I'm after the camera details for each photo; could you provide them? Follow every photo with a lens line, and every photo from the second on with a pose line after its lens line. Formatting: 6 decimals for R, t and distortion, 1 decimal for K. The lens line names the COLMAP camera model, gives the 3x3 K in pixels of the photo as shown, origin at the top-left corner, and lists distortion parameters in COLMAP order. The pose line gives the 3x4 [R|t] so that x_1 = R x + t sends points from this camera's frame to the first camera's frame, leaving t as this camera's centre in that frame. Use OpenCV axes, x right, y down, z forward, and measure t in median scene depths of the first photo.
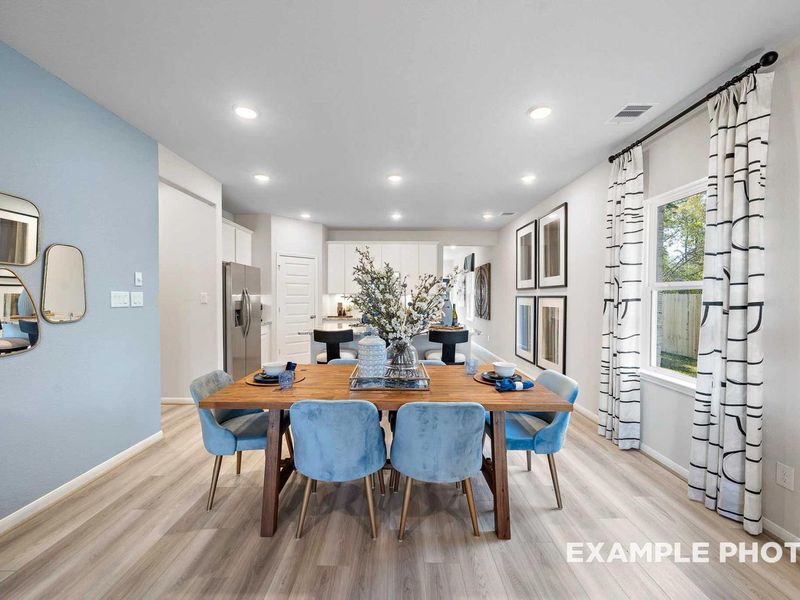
lens RADIAL K [[328.3, 0, 402.3], [0, 328.3, 303.9], [0, 0, 1]] dist [-0.001265, -0.000141]
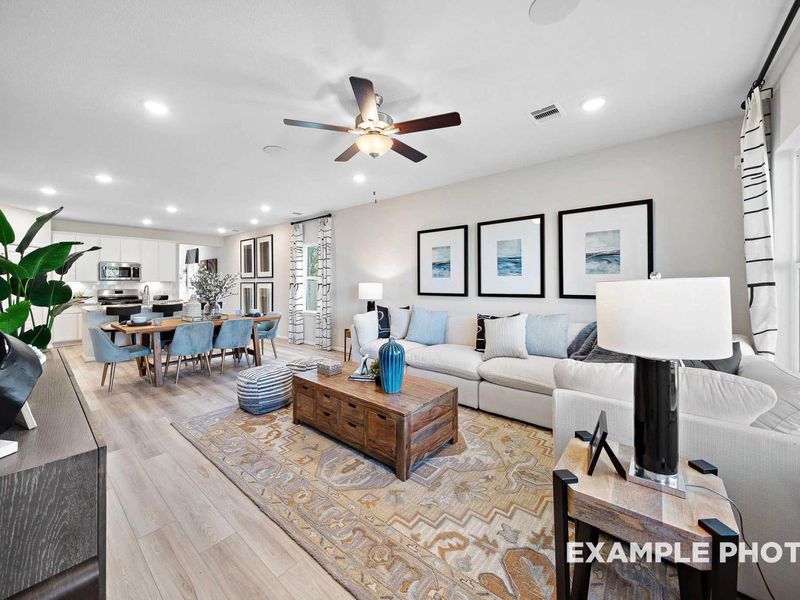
lens RADIAL K [[314.9, 0, 389.3], [0, 314.9, 280.3], [0, 0, 1]] dist [-0.001200, -0.000066]
pose [[0.662672, 0.000802, 0.748910, -0.634497], [0.022640, 0.999521, -0.021103, 0.028933], [-0.748568, 0.030939, 0.662336, -1.084223]]
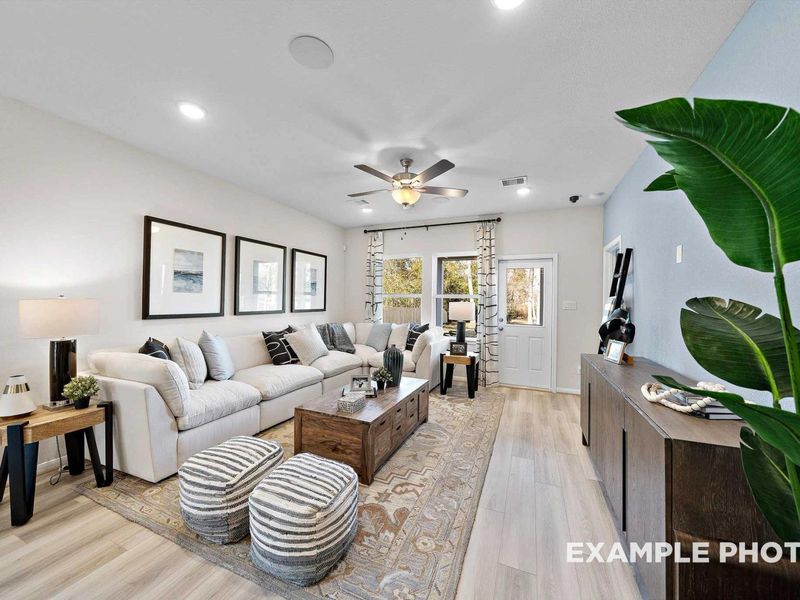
lens RADIAL K [[308.1, 0, 400.9], [0, 308.1, 296.6], [0, 0, 1]] dist [-0.000622, -0.000001]
pose [[-0.915689, -0.010755, 0.401745, -0.451302], [-0.007806, 0.999929, 0.008976, -0.014329], [-0.401813, 0.005083, -0.915708, 0.500179]]
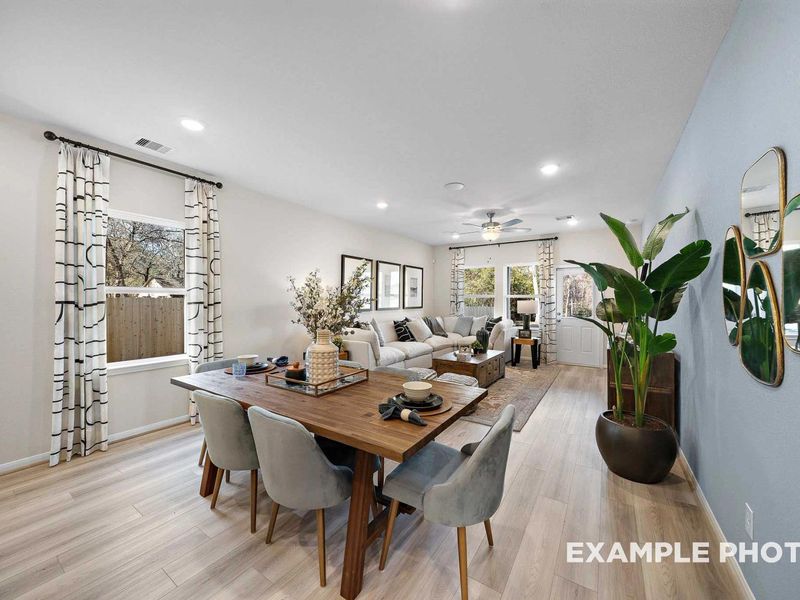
lens RADIAL K [[315.0, 0, 400.0], [0, 315.0, 300.0], [0, 0, 1]] dist [-0.000409, 0.000033]
pose [[-0.826205, -0.006927, 0.563326, -0.613671], [0.006131, 0.999755, 0.021286, -0.031831], [-0.563336, 0.021040, -0.825960, 1.266525]]
